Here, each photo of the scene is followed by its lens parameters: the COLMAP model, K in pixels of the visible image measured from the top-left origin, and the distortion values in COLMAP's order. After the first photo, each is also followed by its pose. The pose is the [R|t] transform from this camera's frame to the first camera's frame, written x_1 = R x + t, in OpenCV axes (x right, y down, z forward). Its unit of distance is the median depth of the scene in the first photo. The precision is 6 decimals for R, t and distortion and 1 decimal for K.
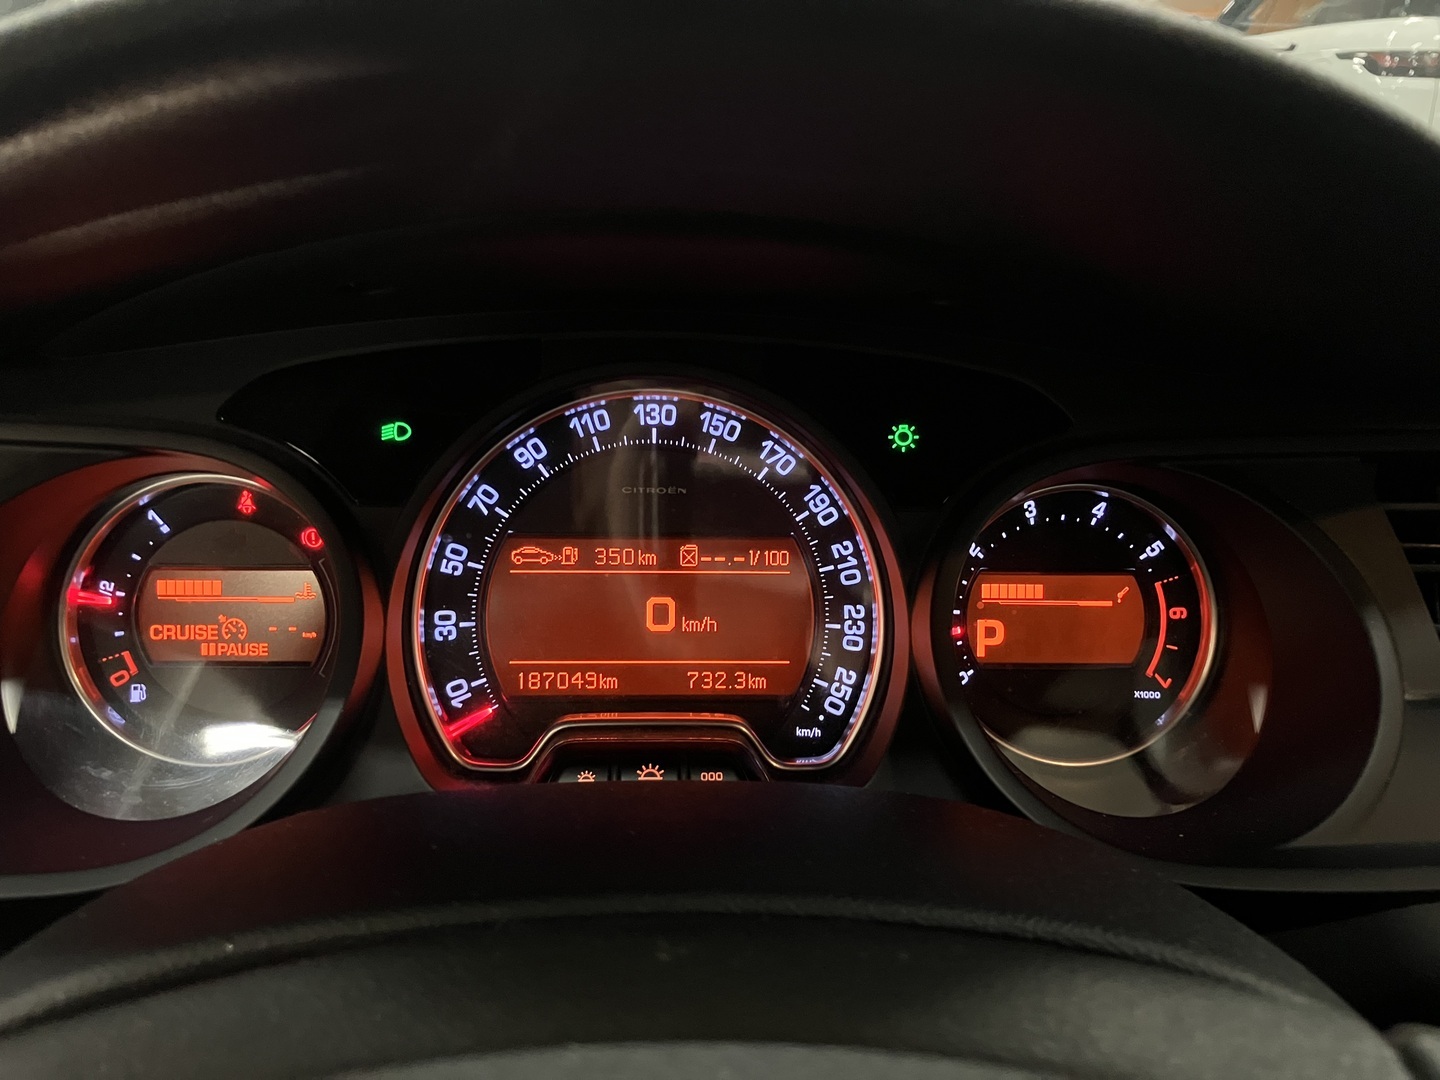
lens RADIAL K [[1221.0, 0, 718.5], [0, 1221.0, 536.0], [0, 0, 1]] dist [0.010609, 0.002757]
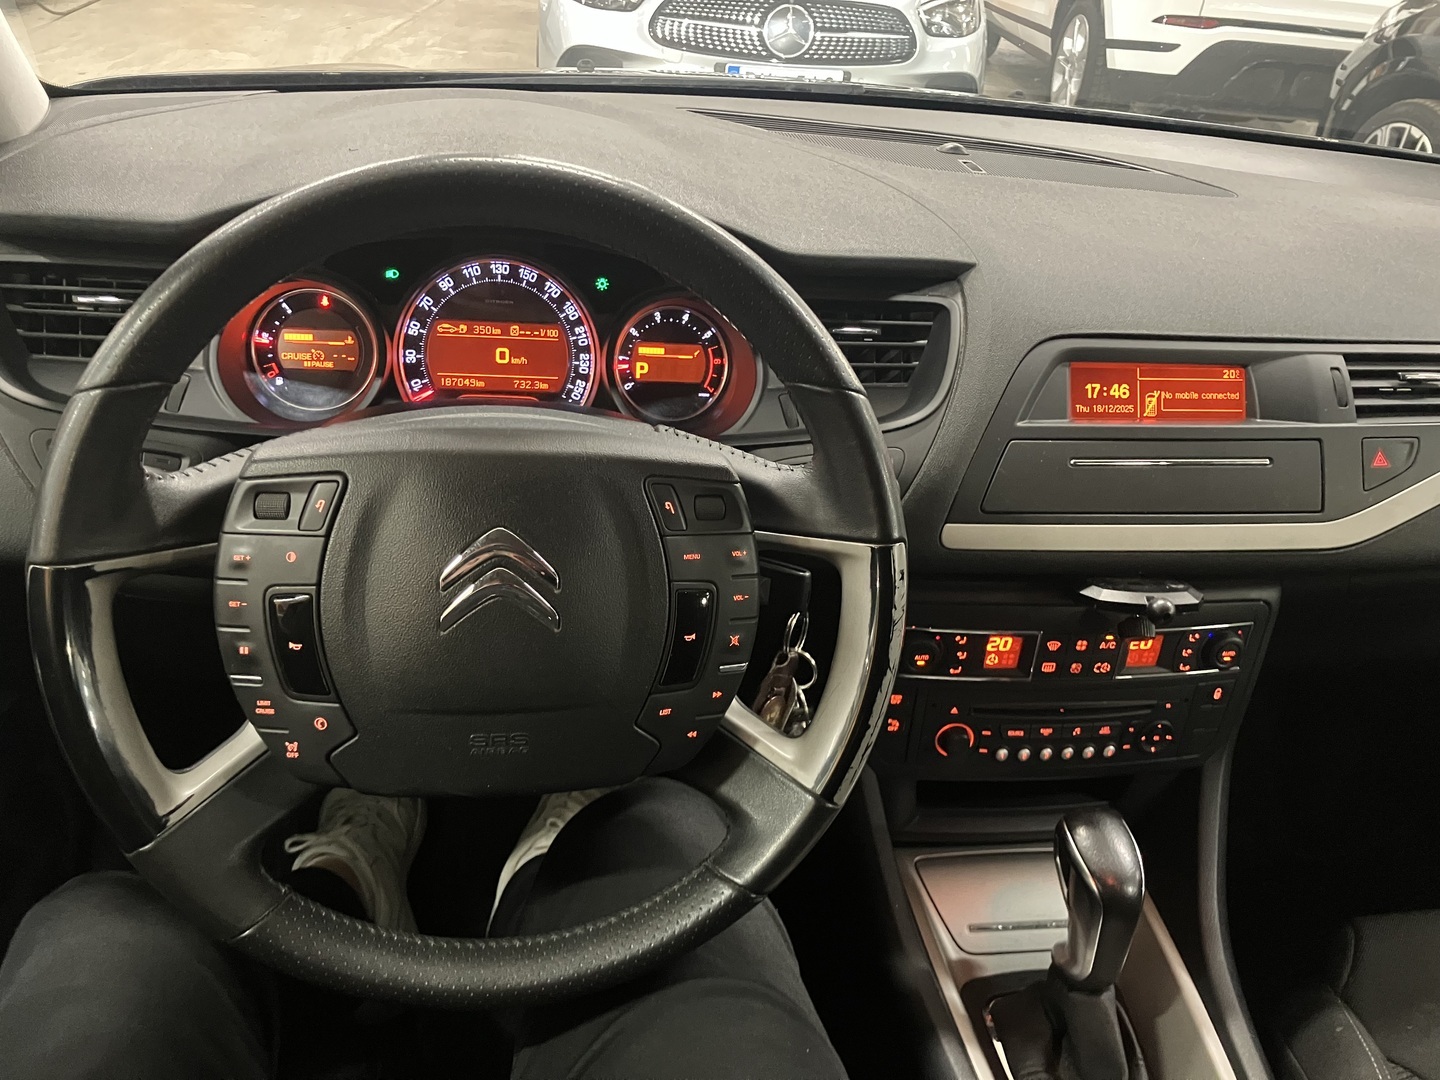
lens RADIAL K [[1221.0, 0, 716.0], [0, 1221.0, 546.6], [0, 0, 1]] dist [0.010609, 0.002757]
pose [[0.997519, 0.022511, 0.066708, 0.218511], [-0.034743, 0.981494, 0.188317, -0.032590], [-0.061234, -0.190167, 0.979840, -1.431677]]
